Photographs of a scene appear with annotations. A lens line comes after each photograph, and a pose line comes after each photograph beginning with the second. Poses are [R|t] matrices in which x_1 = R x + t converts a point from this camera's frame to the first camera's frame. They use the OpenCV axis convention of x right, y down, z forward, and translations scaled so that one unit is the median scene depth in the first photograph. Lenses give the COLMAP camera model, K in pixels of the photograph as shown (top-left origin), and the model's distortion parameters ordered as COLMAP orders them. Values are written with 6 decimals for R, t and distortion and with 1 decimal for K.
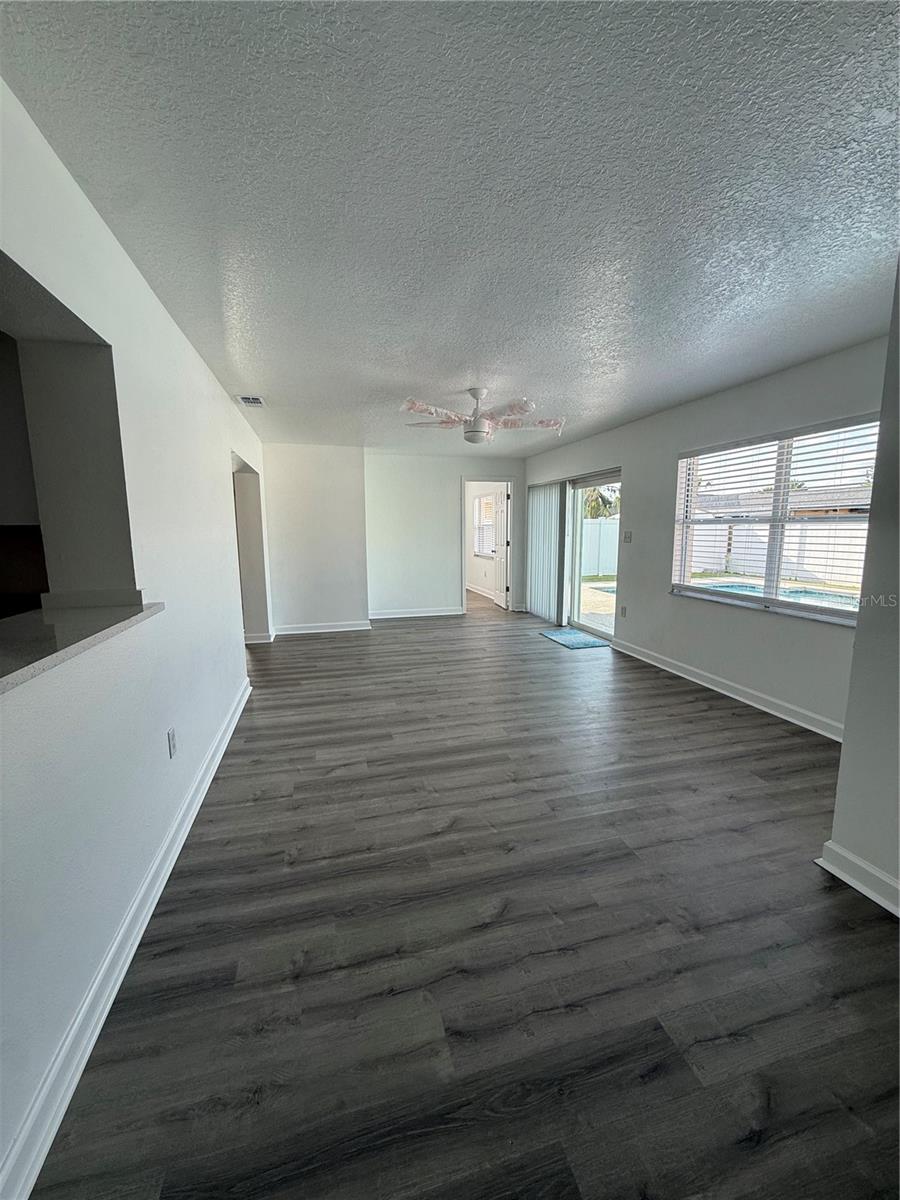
lens RADIAL K [[476.7, 0, 450.7], [0, 476.7, 597.8], [0, 0, 1]] dist [0.000102, -0.000037]
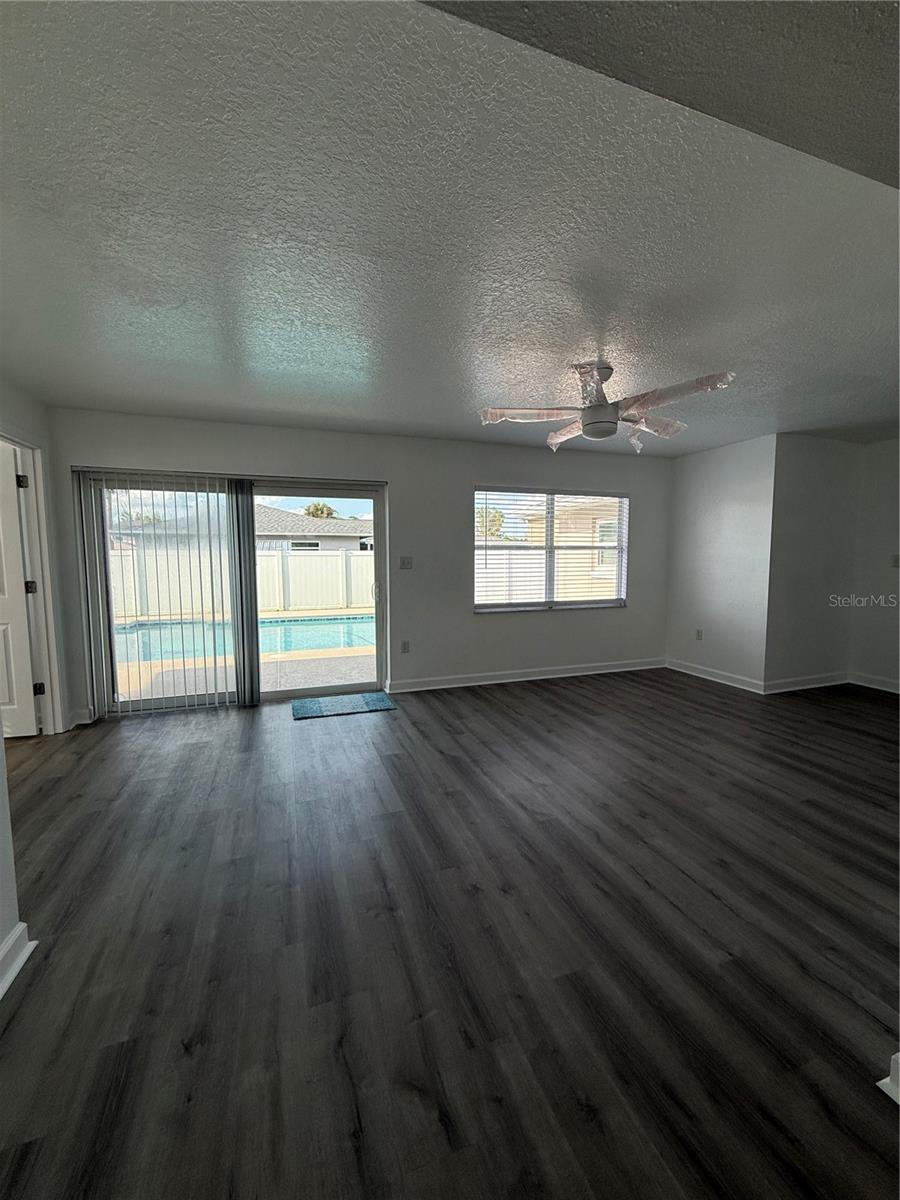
lens RADIAL K [[476.7, 0, 450.7], [0, 476.7, 597.8], [0, 0, 1]] dist [0.000102, -0.000037]
pose [[-0.078410, -0.079893, 0.993715, -0.713207], [0.148049, 0.984798, 0.090858, -0.177892], [-0.985867, 0.154243, -0.065390, 1.324661]]
